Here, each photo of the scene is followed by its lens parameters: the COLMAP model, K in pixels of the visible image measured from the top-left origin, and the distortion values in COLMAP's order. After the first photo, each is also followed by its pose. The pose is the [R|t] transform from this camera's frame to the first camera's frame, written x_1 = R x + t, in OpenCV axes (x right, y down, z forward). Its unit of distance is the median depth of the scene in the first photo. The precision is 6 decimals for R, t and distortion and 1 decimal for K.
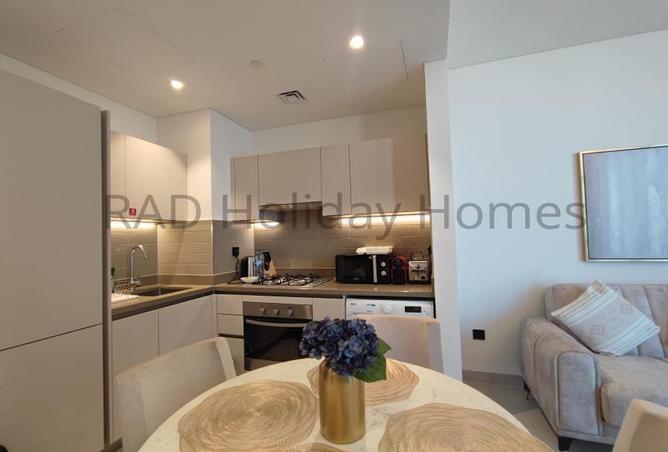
lens RADIAL K [[295.5, 0, 328.6], [0, 295.5, 229.9], [0, 0, 1]] dist [0.001912, 0.000169]
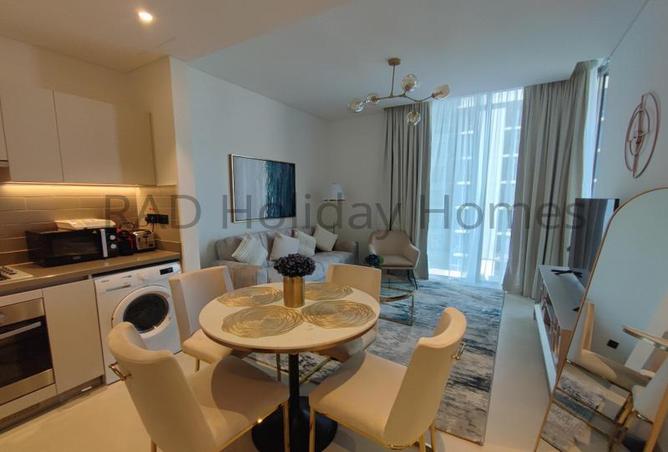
lens RADIAL K [[295.5, 0, 343.3], [0, 295.5, 237.4], [0, 0, 1]] dist [0.001912, 0.000169]
pose [[0.201504, -0.106009, 0.973734, -0.606528], [-0.033506, 0.992798, 0.115018, -0.020451], [-0.978914, -0.055803, 0.196501, 0.070908]]
